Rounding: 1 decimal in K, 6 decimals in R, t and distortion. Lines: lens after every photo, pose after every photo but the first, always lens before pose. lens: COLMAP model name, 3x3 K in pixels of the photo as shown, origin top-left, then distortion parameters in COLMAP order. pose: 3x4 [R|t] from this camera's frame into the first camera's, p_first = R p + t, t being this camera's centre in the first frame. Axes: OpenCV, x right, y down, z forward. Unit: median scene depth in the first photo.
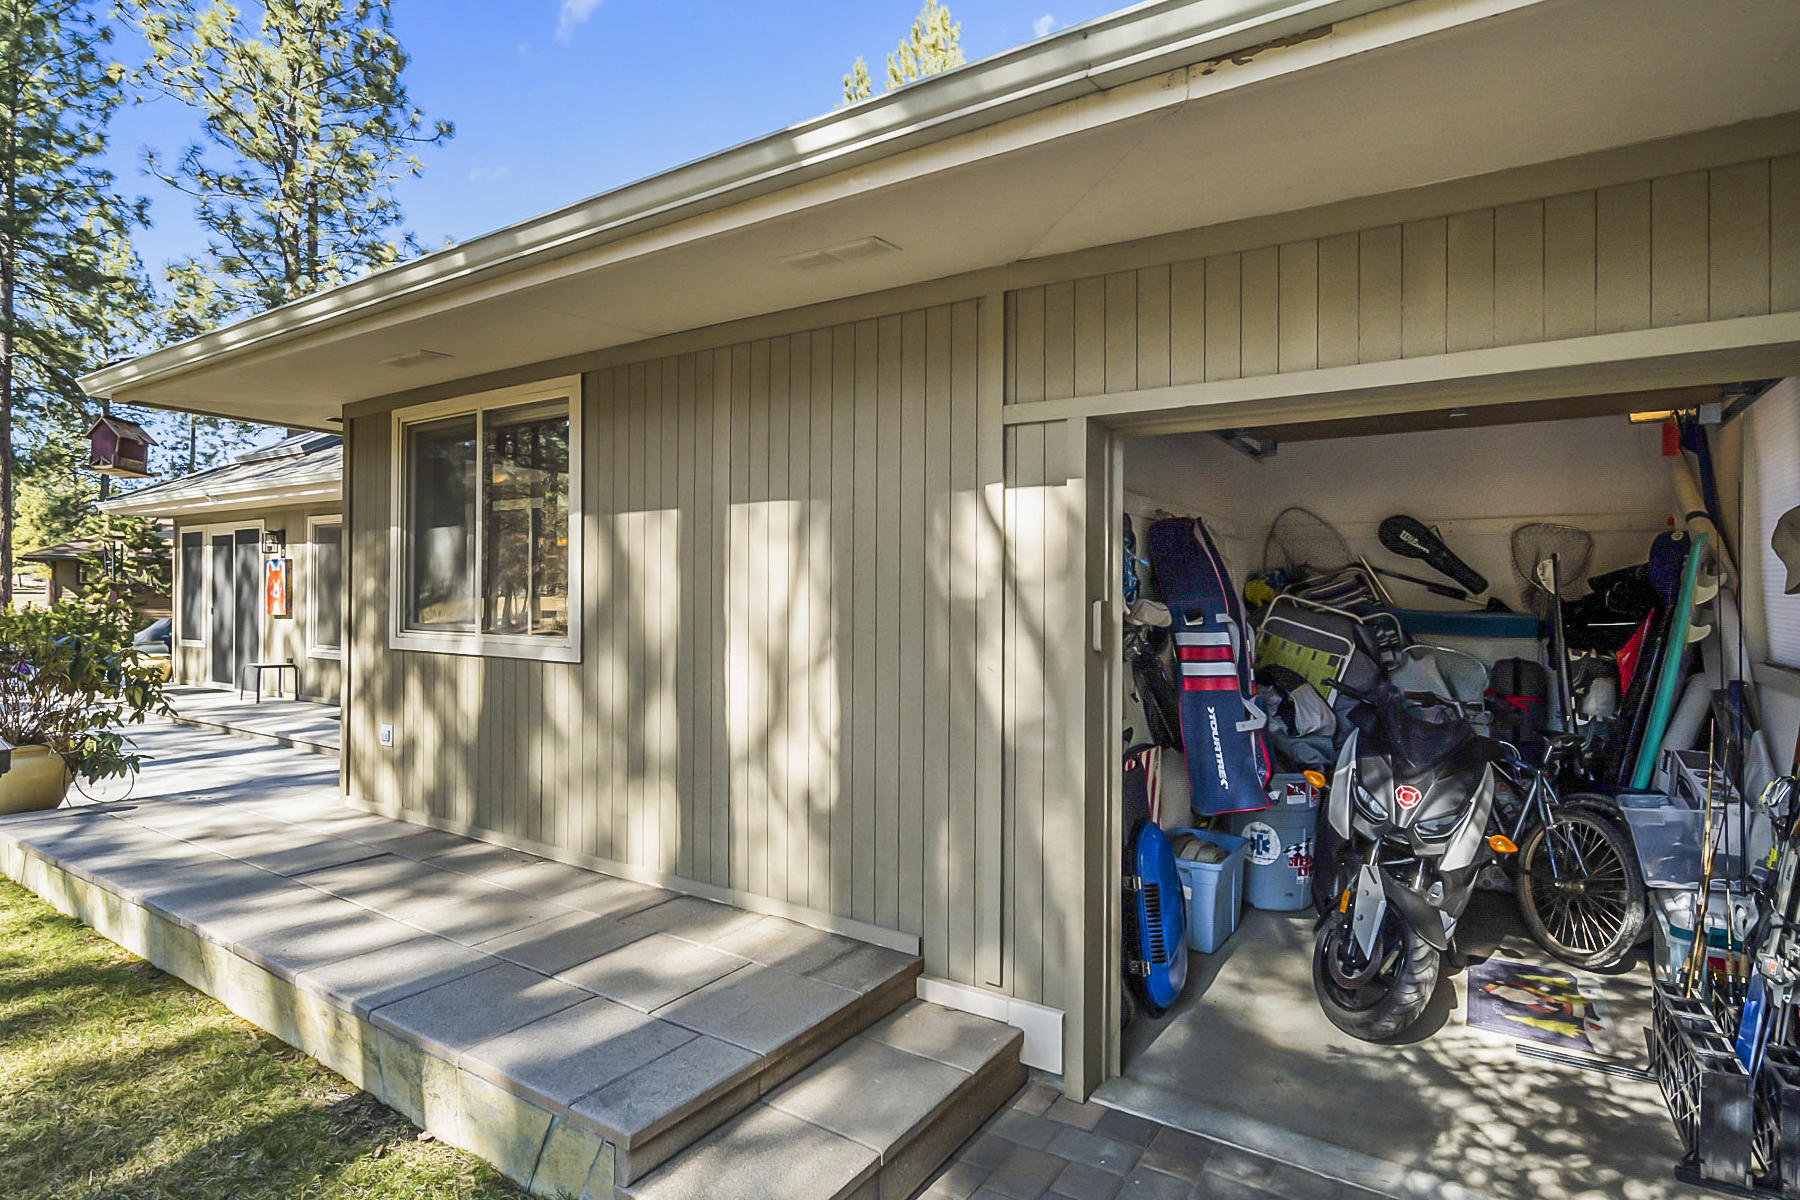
lens RADIAL K [[919.7, 0, 900.0], [0, 919.7, 600.0], [0, 0, 1]] dist [0.002015, 0.000065]
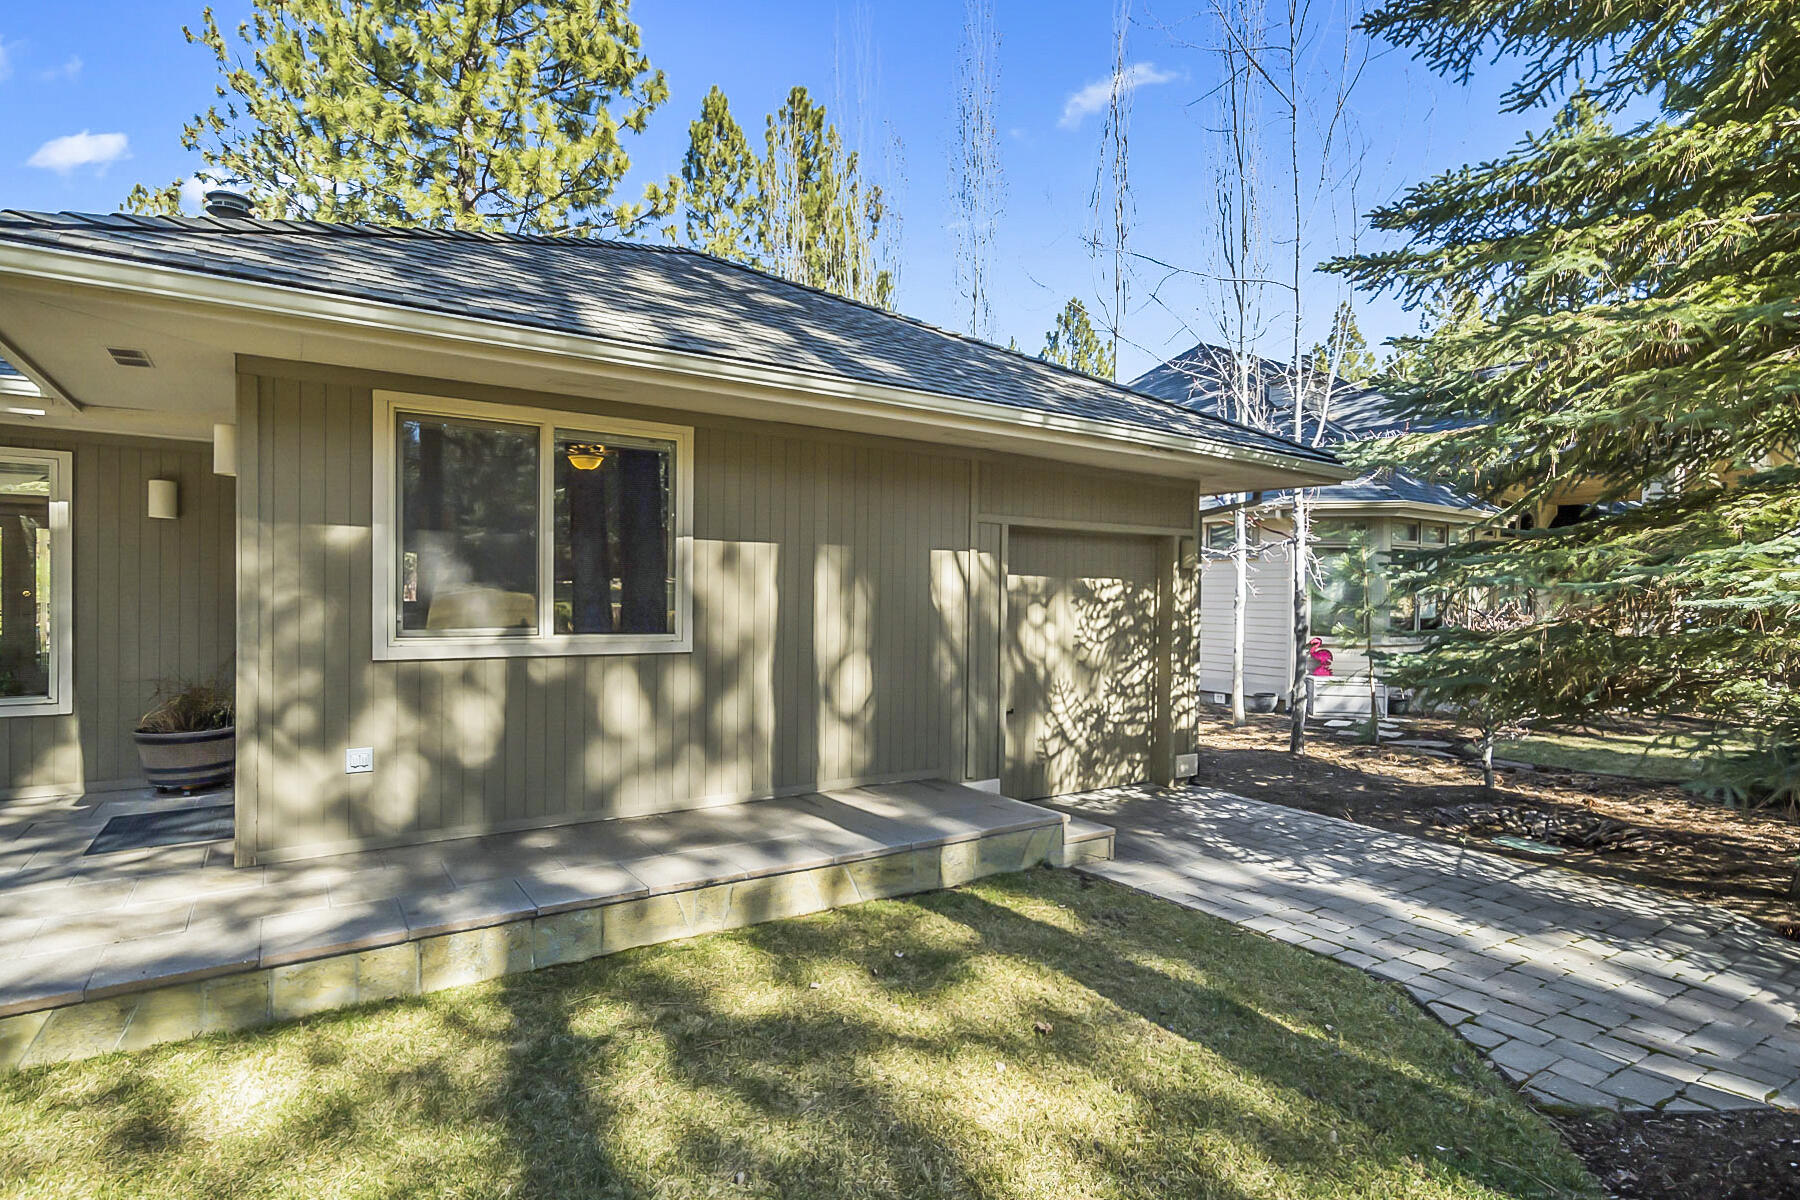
lens RADIAL K [[884.9, 0, 900.0], [0, 884.9, 600.0], [0, 0, 1]] dist [-0.001476, -0.000013]
pose [[0.395938, -0.013315, 0.918181, -1.115624], [-0.017448, 0.999605, 0.022020, -0.041652], [-0.918112, -0.024739, 0.395549, 0.259462]]
